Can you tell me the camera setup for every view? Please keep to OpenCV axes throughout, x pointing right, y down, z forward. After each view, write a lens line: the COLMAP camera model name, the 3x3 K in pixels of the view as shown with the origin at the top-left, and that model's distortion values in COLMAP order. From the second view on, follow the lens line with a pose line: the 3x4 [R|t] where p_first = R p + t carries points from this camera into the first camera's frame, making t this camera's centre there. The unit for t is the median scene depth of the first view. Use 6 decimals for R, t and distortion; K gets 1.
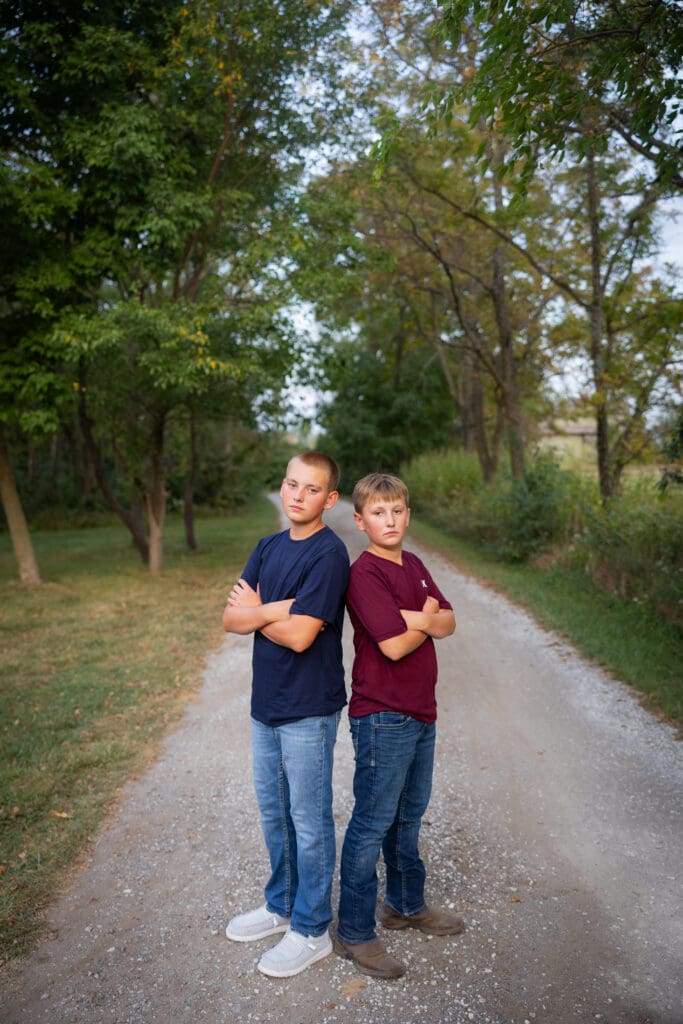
lens RADIAL K [[978.9, 0, 340.1], [0, 978.9, 508.8], [0, 0, 1]] dist [0.002522, 0.000818]
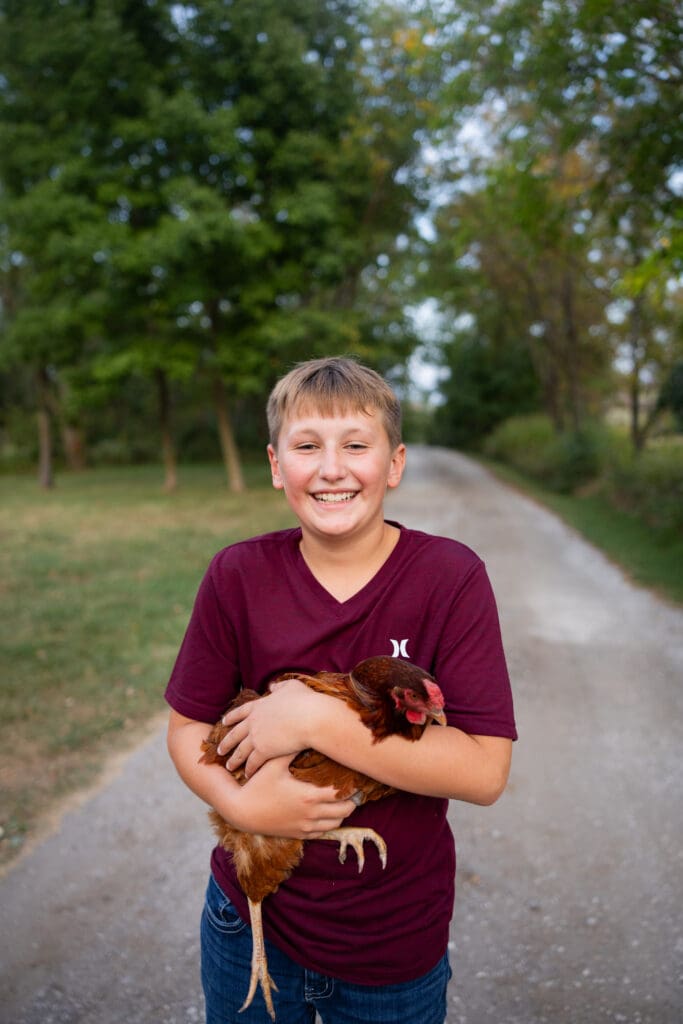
lens RADIAL K [[800.0, 0, 341.5], [0, 800.0, 512.0], [0, 0, 1]] dist [-0.000145, 0.001009]
pose [[0.989511, 0.044278, -0.137503, 0.018047], [-0.035945, 0.997397, 0.062500, 0.022205], [0.139913, -0.056901, 0.988528, -0.207696]]
